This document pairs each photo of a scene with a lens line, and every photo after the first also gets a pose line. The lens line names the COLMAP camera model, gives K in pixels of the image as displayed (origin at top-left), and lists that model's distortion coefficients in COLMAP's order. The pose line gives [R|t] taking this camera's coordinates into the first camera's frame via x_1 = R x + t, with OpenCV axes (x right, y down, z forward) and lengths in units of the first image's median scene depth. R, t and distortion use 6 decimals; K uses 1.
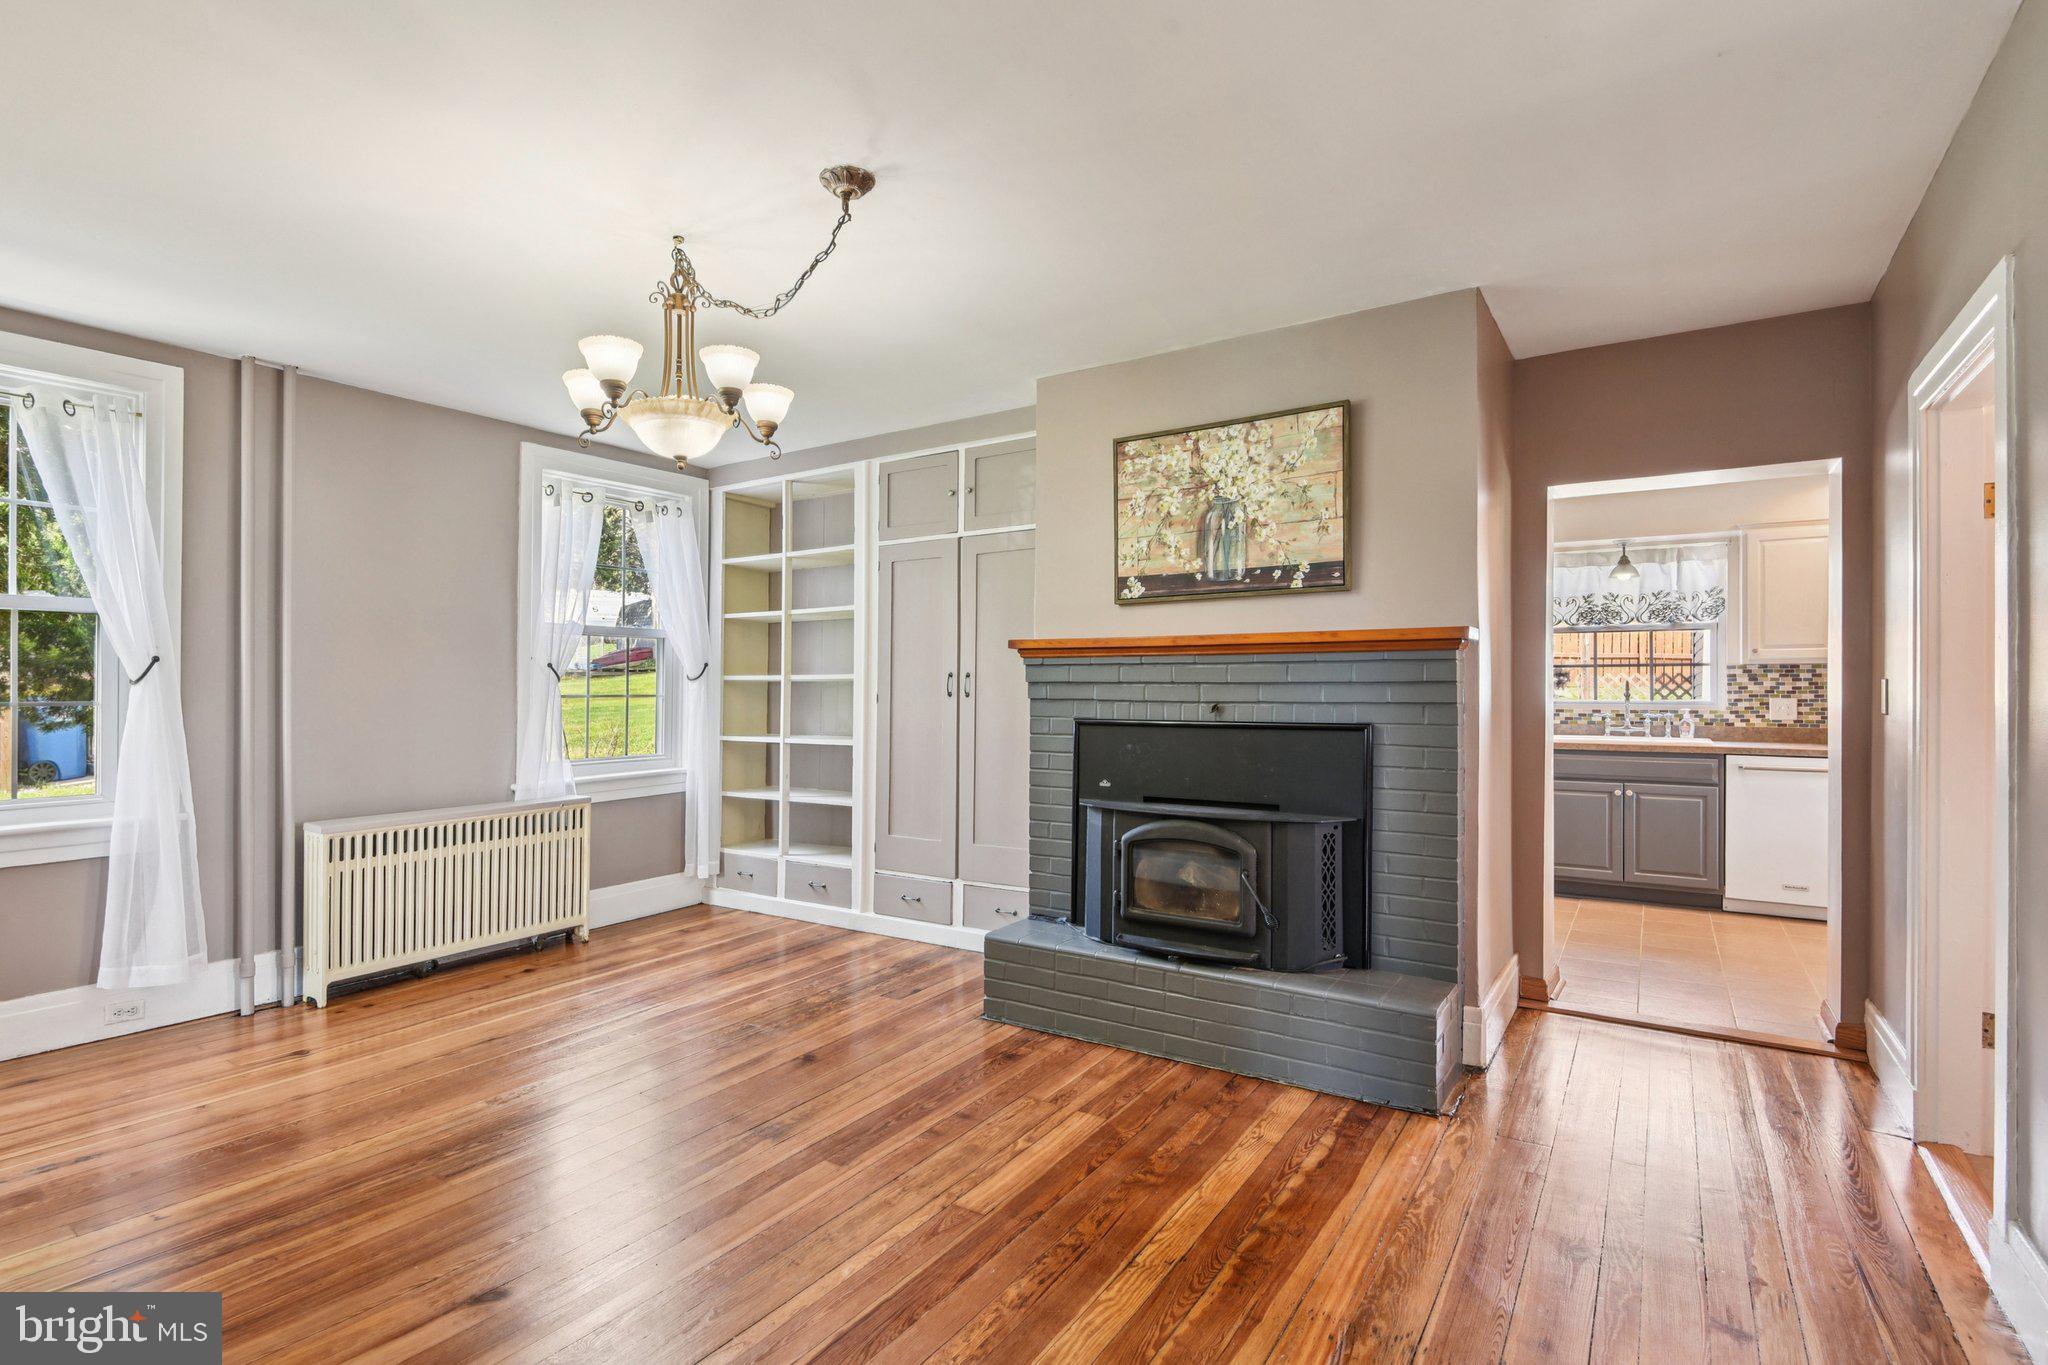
lens RADIAL K [[947.0, 0, 1024.0], [0, 947.0, 682.5], [0, 0, 1]] dist [0.027064, -0.028532]
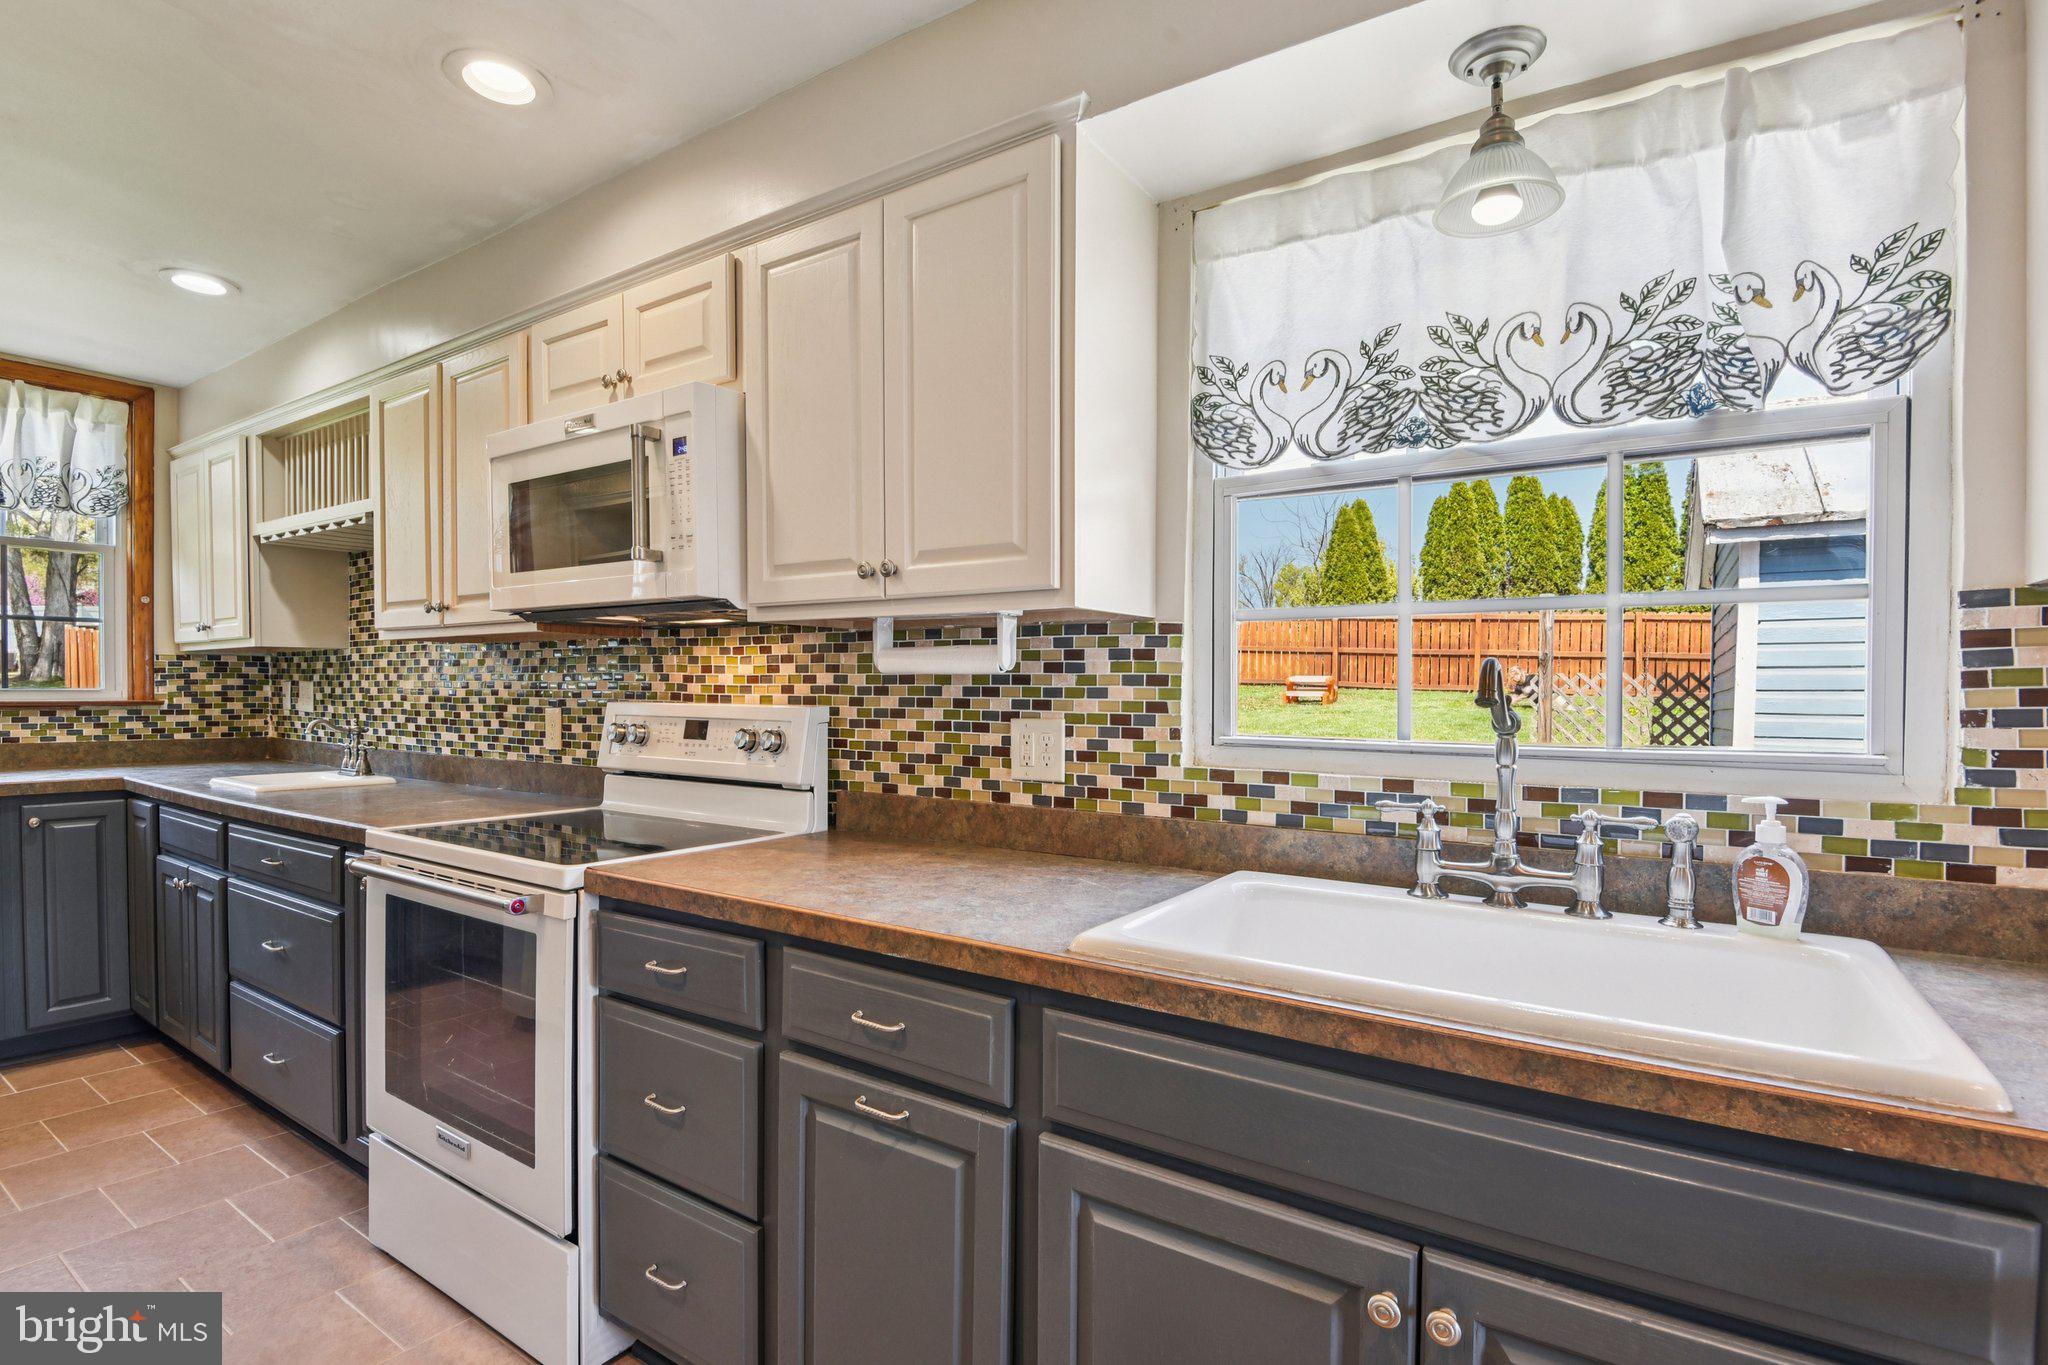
lens RADIAL K [[947.0, 0, 1024.0], [0, 947.0, 682.5], [0, 0, 1]] dist [0.027064, -0.028532]
pose [[0.999923, 0.012194, -0.002133, 0.522022], [-0.012194, 0.999926, -0.000132, 0.004526], [0.002131, 0.000158, 0.999998, 0.776653]]
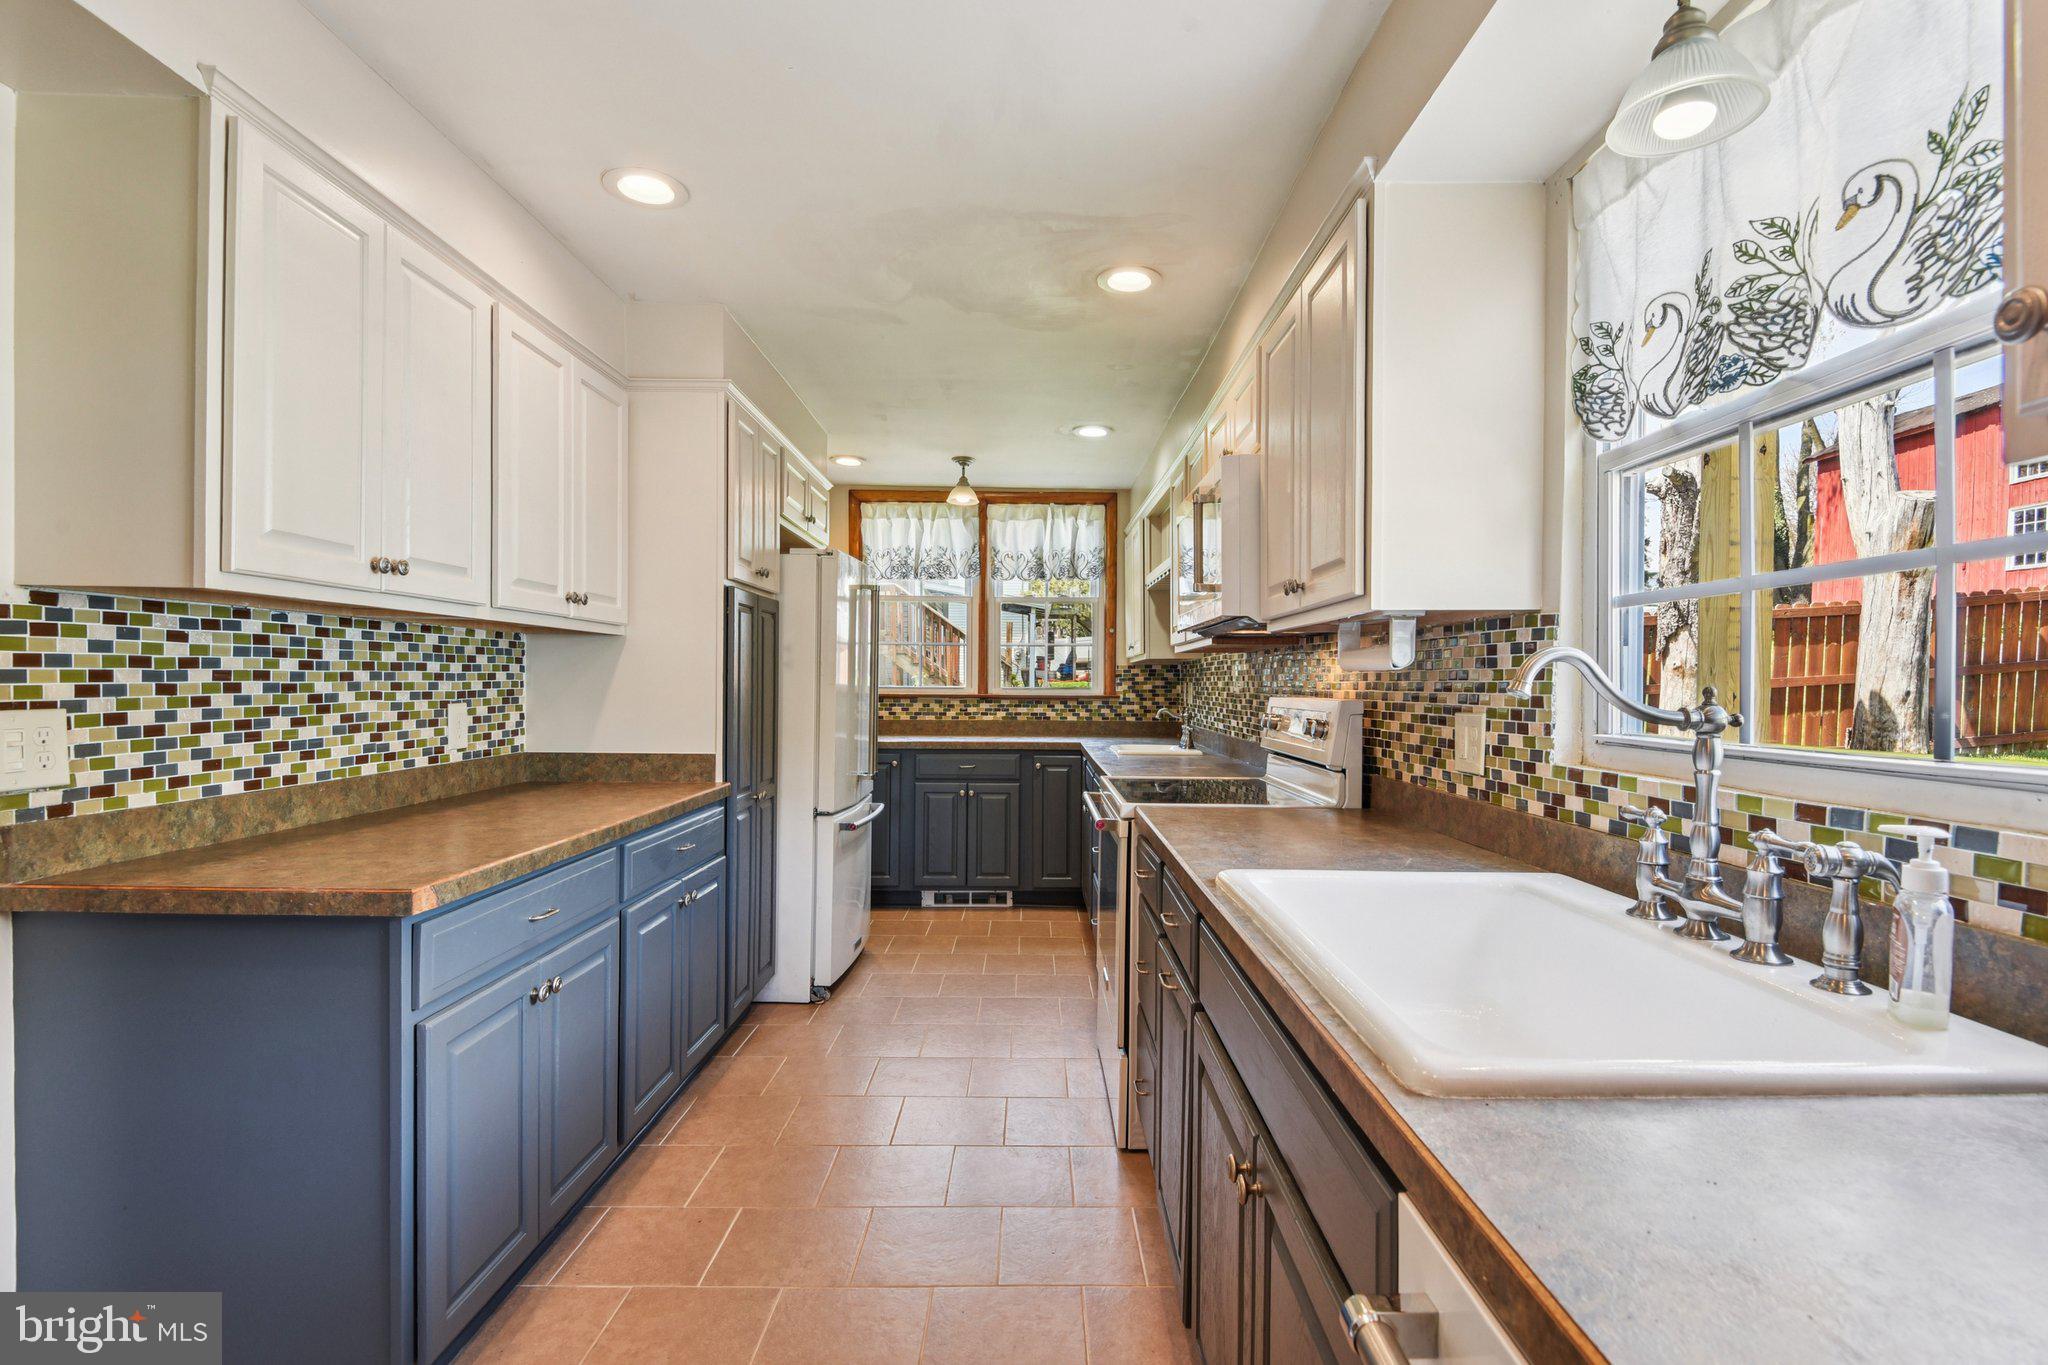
lens RADIAL K [[986.8, 0, 1061.6], [0, 986.8, 677.2], [0, 0, 1]] dist [0.000303, 0.000763]
pose [[0.568377, 0.001210, -0.822767, 0.731667], [-0.000809, 0.999999, 0.000912, 0.004009], [0.822768, 0.000147, 0.568378, 0.784843]]
